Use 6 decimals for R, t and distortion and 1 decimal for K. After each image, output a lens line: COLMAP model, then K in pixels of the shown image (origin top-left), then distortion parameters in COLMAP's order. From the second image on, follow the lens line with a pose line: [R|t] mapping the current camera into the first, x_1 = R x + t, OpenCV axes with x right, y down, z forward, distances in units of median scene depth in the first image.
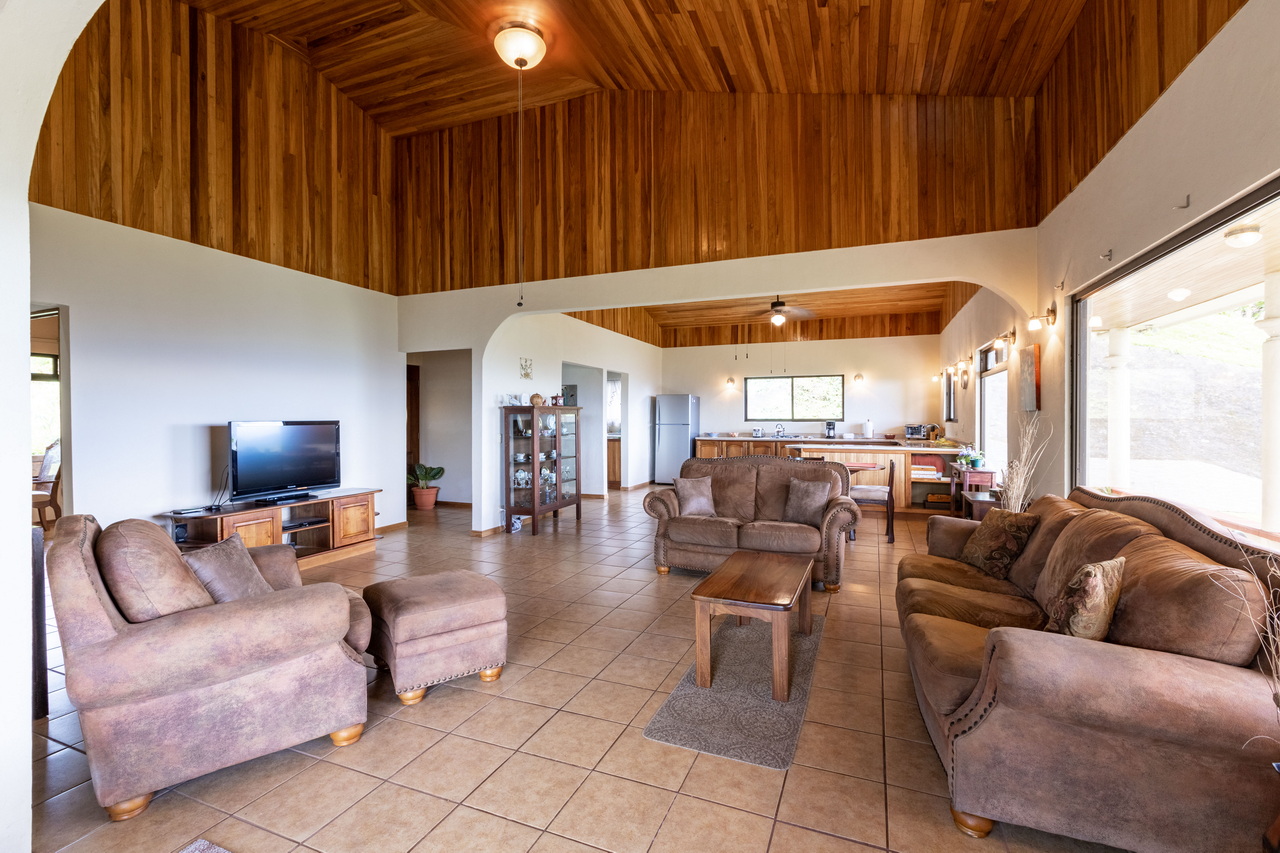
lens RADIAL K [[569.6, 0, 630.5], [0, 569.6, 433.0], [0, 0, 1]] dist [0.000889, -0.000806]
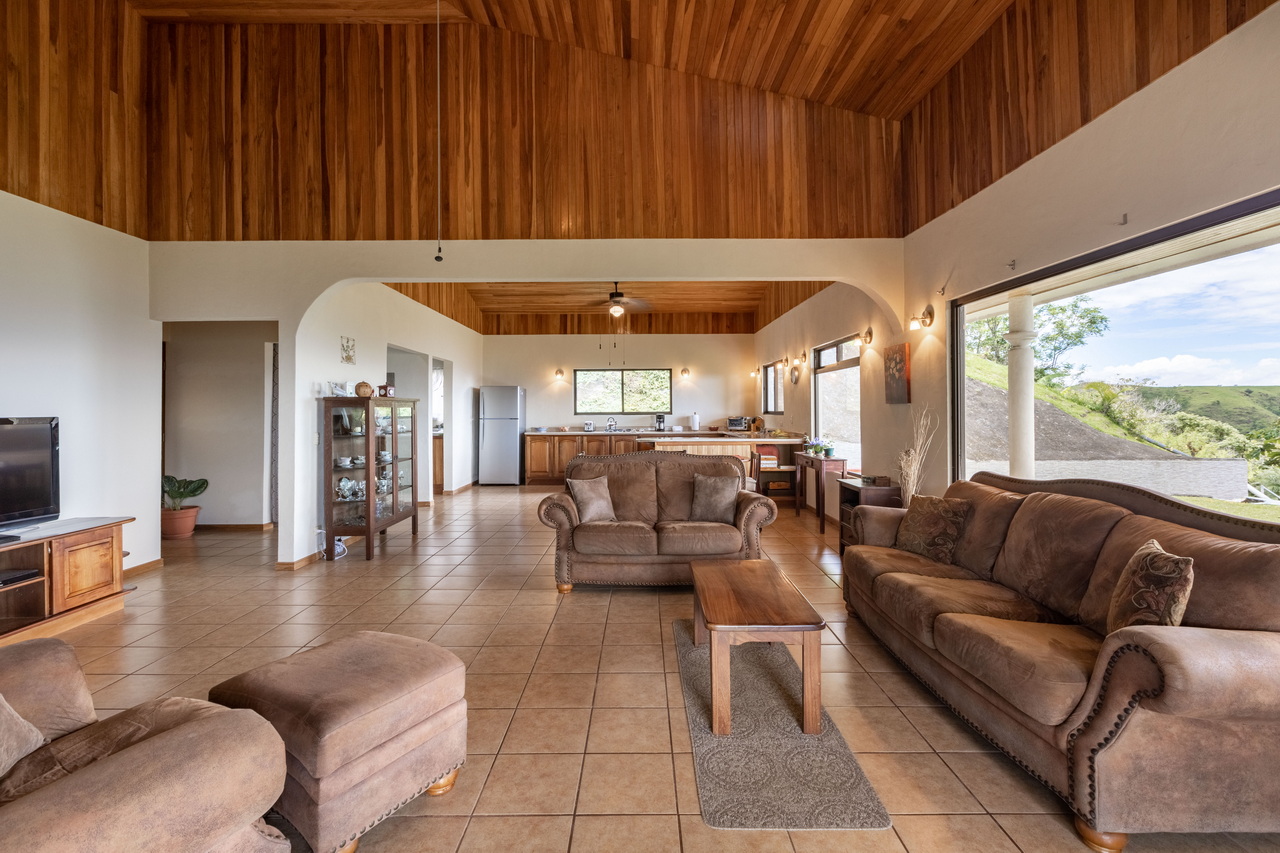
lens RADIAL K [[574.8, 0, 637.1], [0, 574.8, 414.7], [0, 0, 1]] dist [0.002285, -0.000746]
pose [[0.922090, -0.005807, 0.386933, -0.153332], [0.013981, 0.999735, -0.018315, -0.003018], [-0.386724, 0.022298, 0.921926, 0.132516]]
